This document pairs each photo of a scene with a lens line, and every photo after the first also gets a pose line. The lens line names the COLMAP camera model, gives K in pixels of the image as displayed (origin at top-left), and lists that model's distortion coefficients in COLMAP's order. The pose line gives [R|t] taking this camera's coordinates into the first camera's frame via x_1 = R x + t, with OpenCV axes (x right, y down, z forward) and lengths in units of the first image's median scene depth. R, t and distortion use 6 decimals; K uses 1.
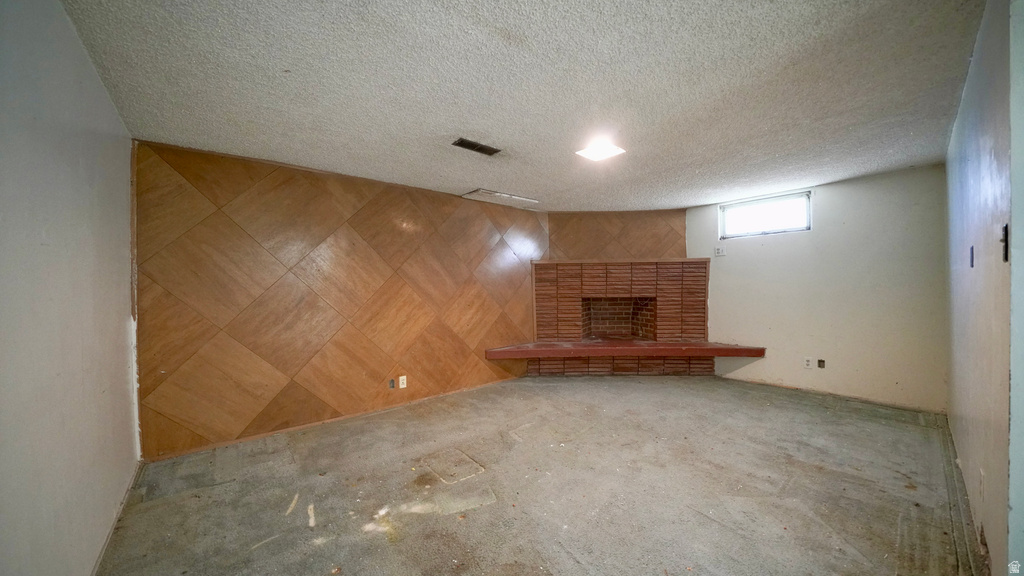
lens RADIAL K [[357.7, 0, 511.2], [0, 357.7, 286.9], [0, 0, 1]] dist [-0.012212, 0.000246]
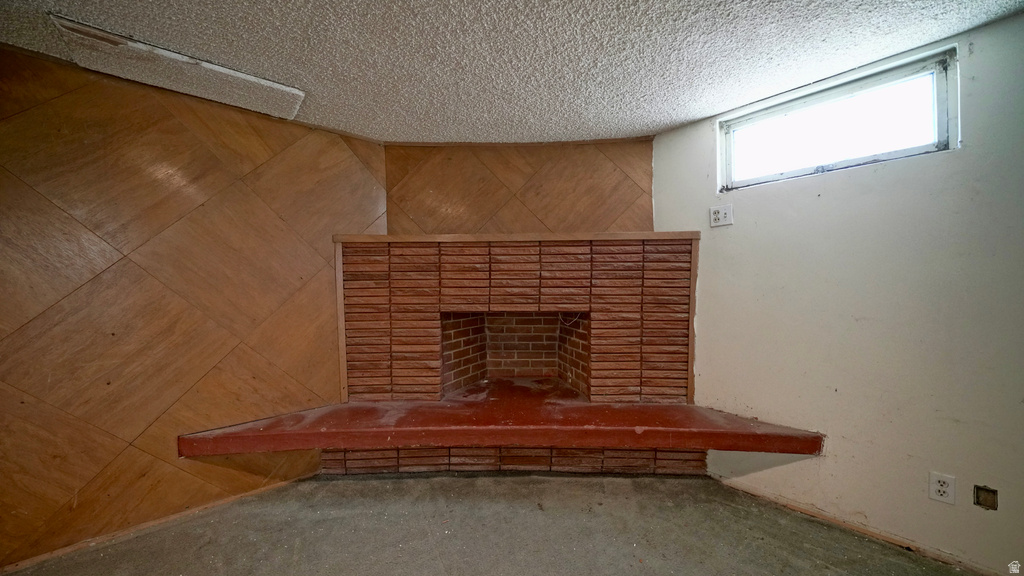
lens RADIAL K [[357.7, 0, 512.3], [0, 357.7, 288.6], [0, 0, 1]] dist [-0.012212, 0.000246]
pose [[0.999893, 0.004227, 0.013989, 0.292881], [-0.004278, 0.999984, 0.003607, -0.004445], [-0.013973, -0.003666, 0.999896, 0.511385]]
